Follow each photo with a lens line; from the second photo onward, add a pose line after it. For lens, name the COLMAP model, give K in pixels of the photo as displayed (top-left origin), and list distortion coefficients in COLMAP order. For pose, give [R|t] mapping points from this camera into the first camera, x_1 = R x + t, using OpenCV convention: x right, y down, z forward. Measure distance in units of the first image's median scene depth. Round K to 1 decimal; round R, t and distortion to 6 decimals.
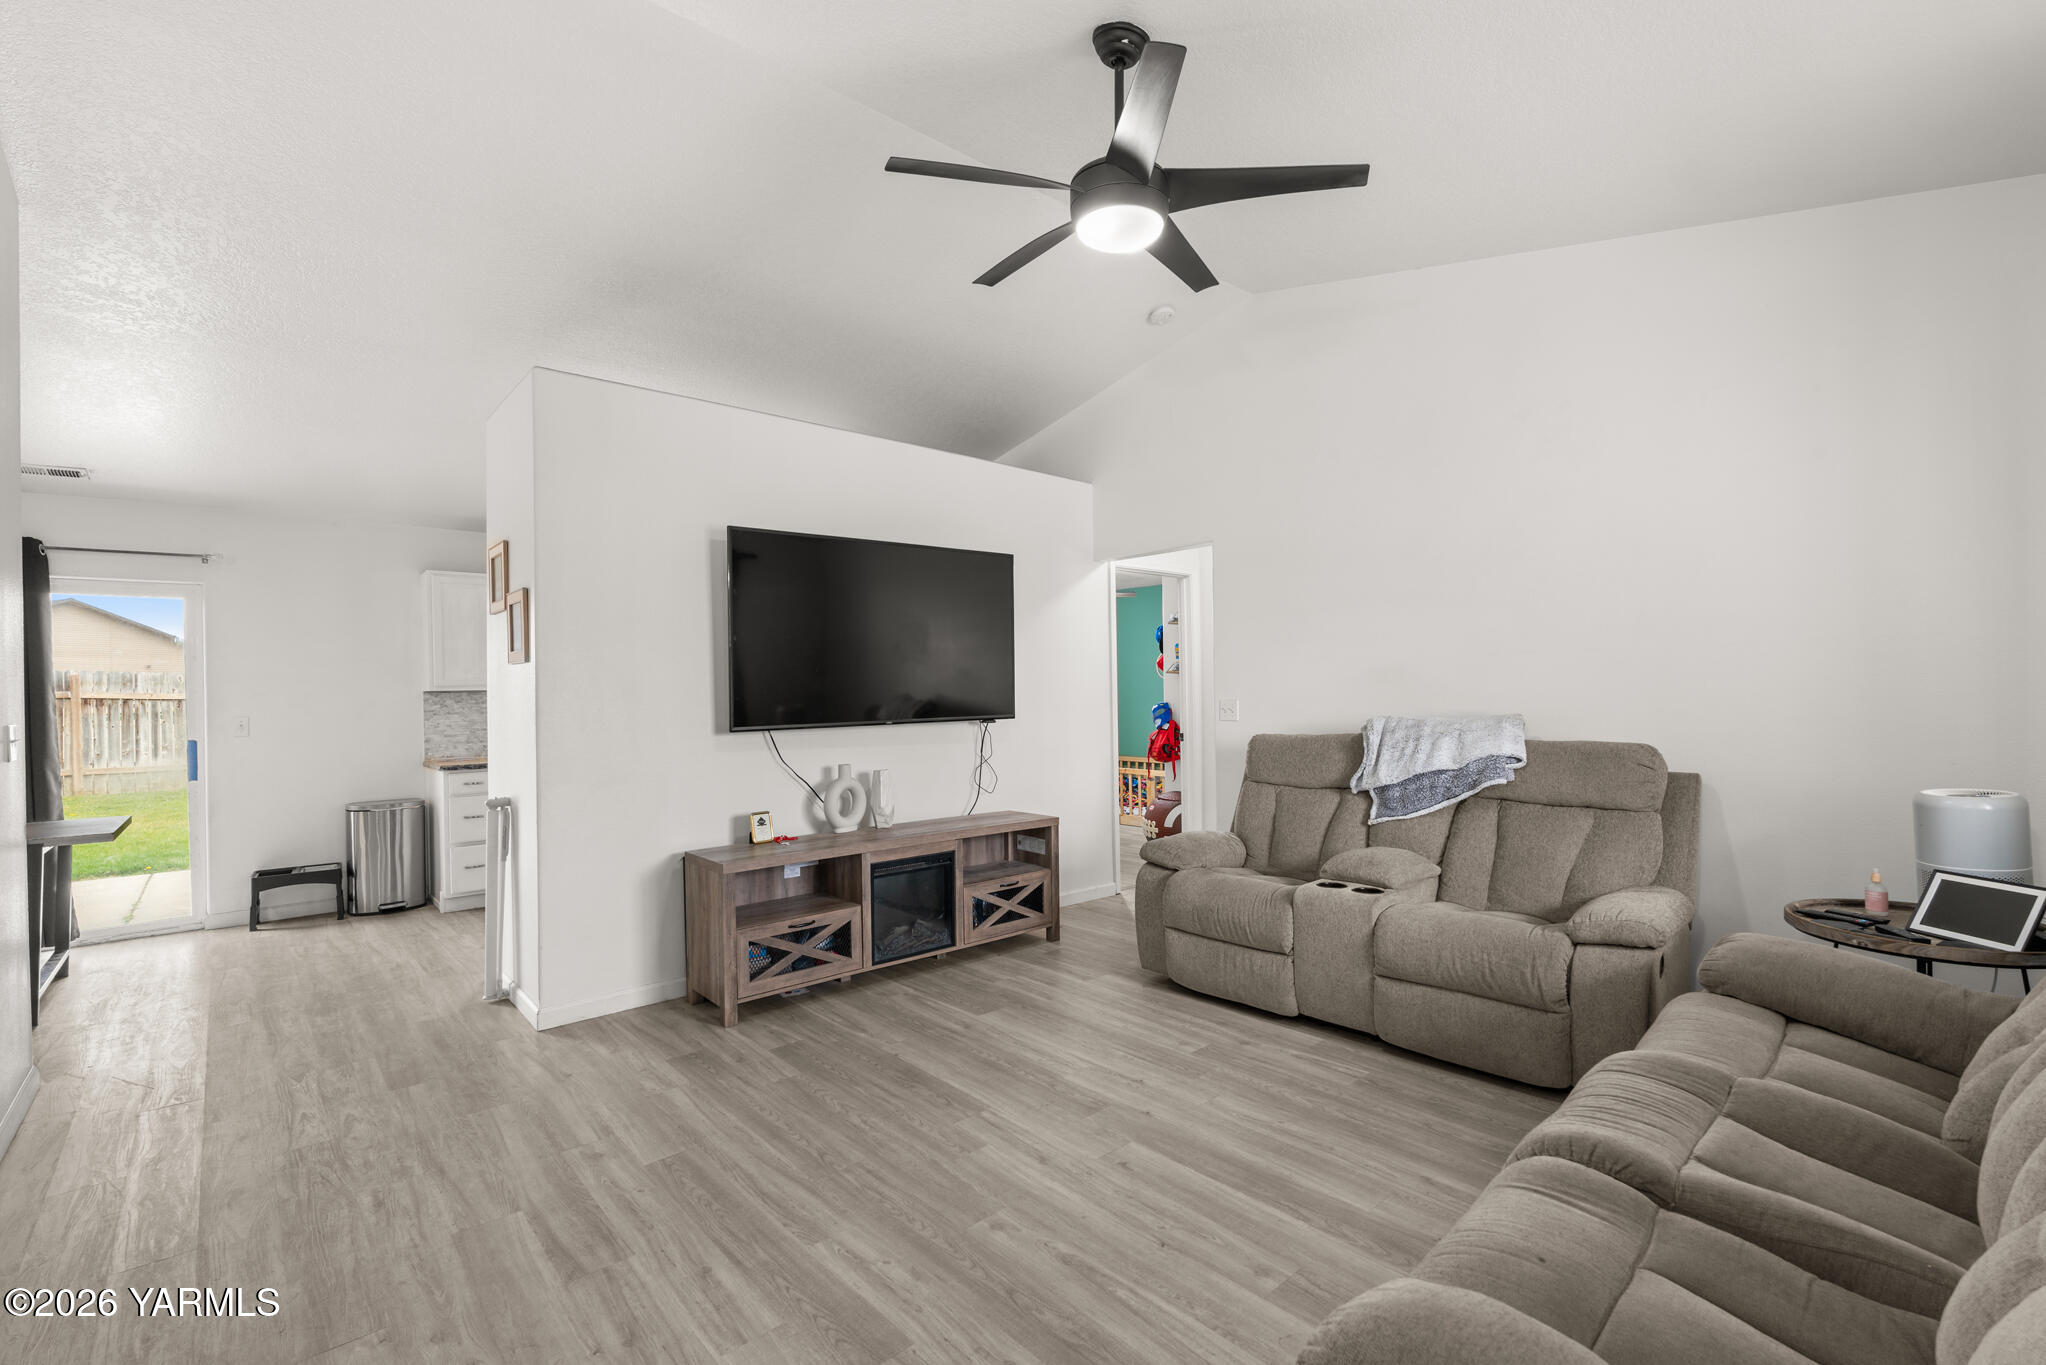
lens RADIAL K [[928.7, 0, 1027.9], [0, 928.7, 692.0], [0, 0, 1]] dist [0.000735, 0.000003]
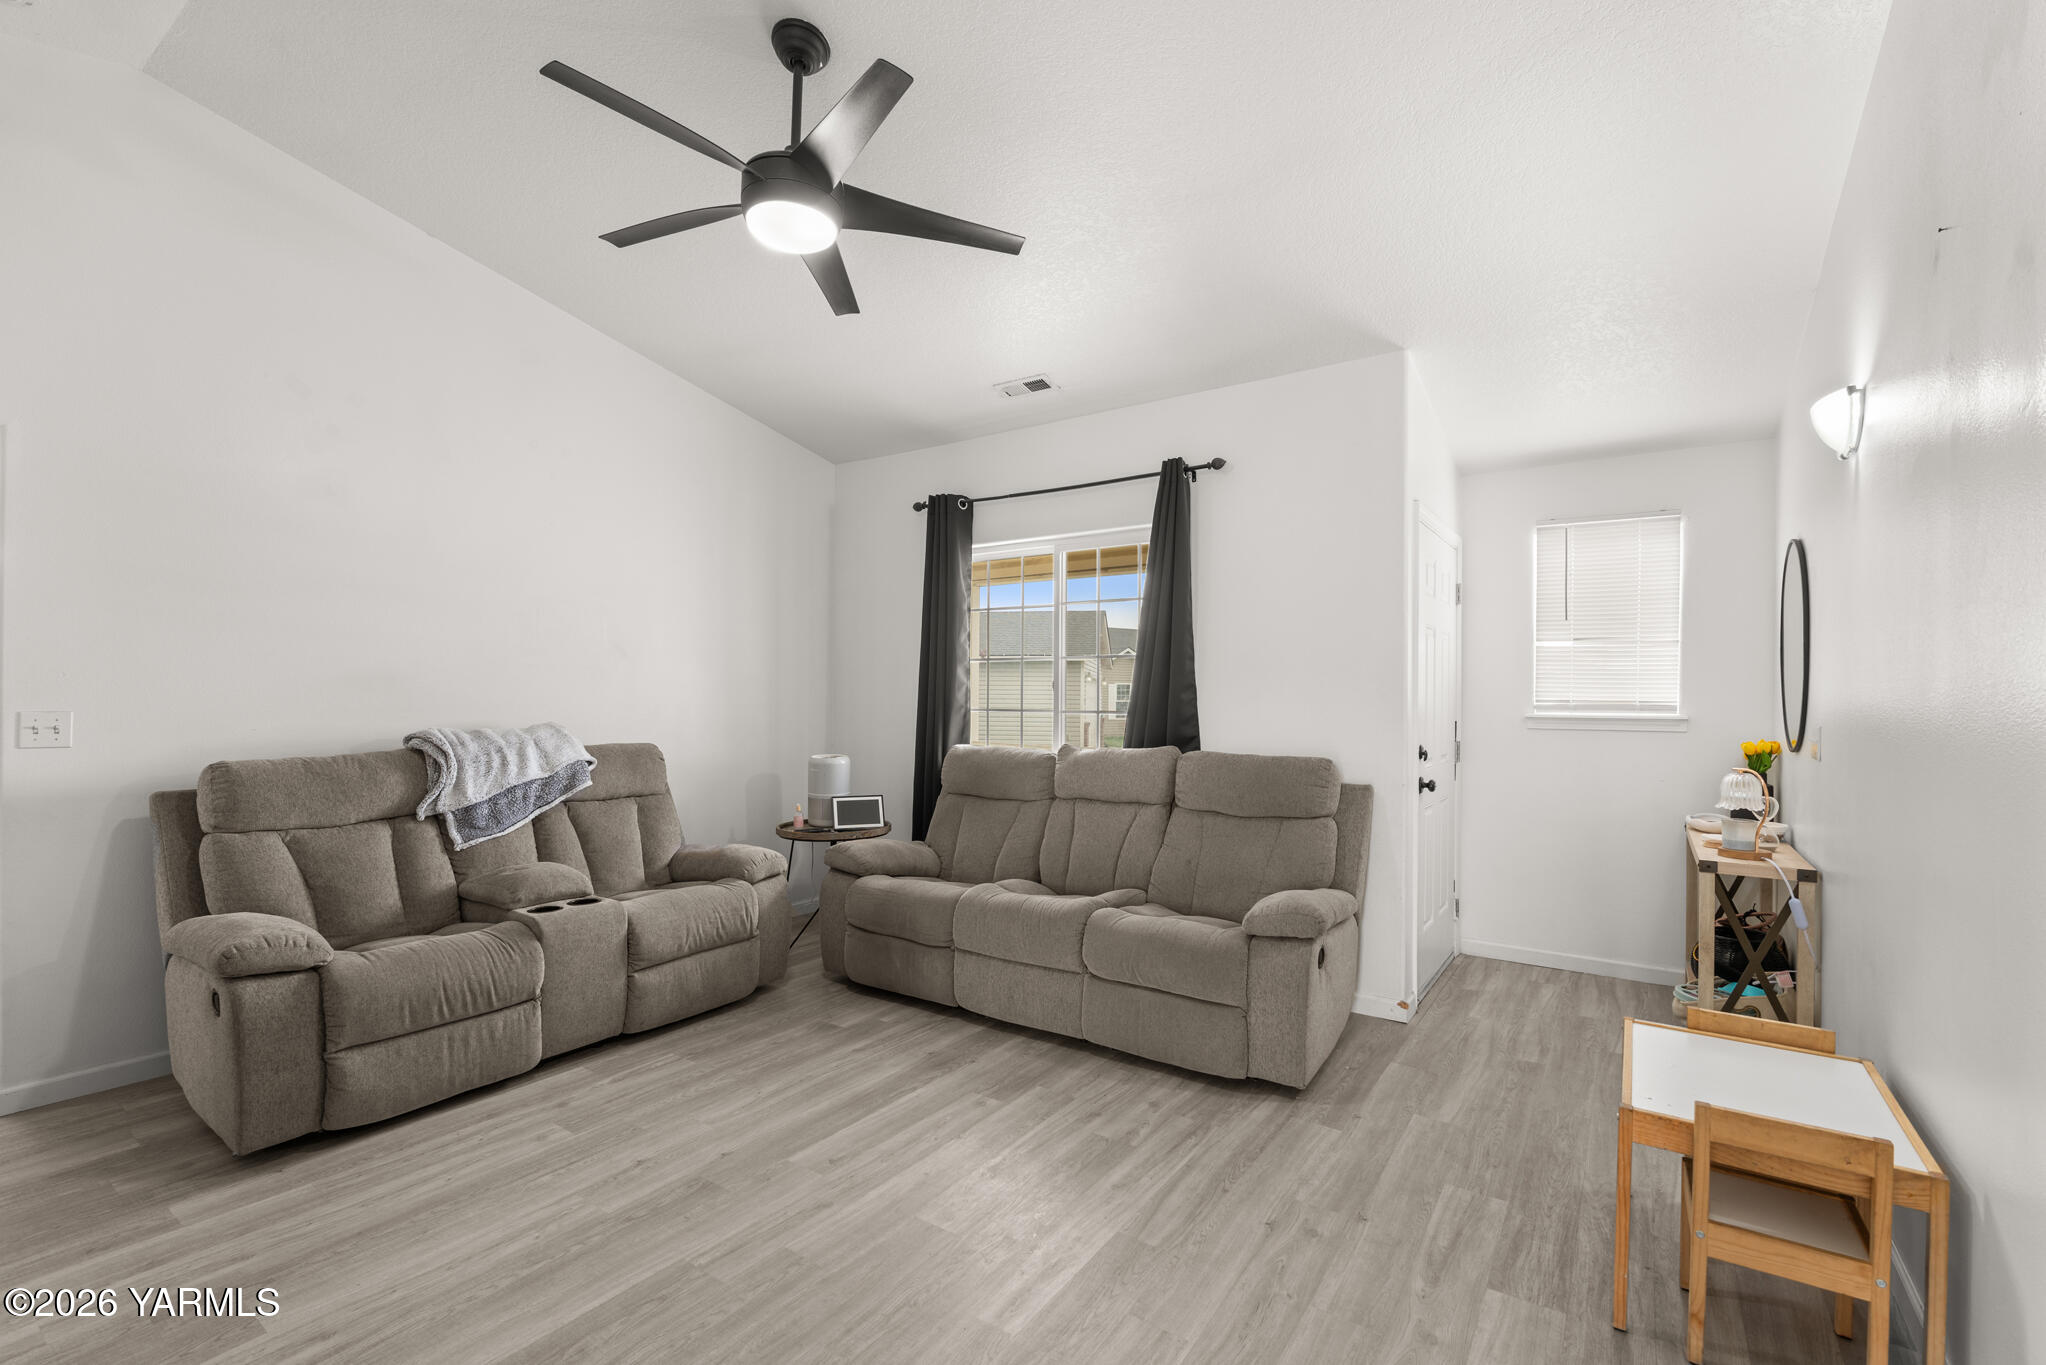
lens RADIAL K [[928.7, 0, 1025.8], [0, 928.7, 692.9], [0, 0, 1]] dist [0.000735, 0.000003]
pose [[-0.258794, 0.017403, 0.965776, -0.730341], [-0.006193, 0.999787, -0.019675, 0.007209], [-0.965913, -0.011073, -0.258631, 0.816134]]
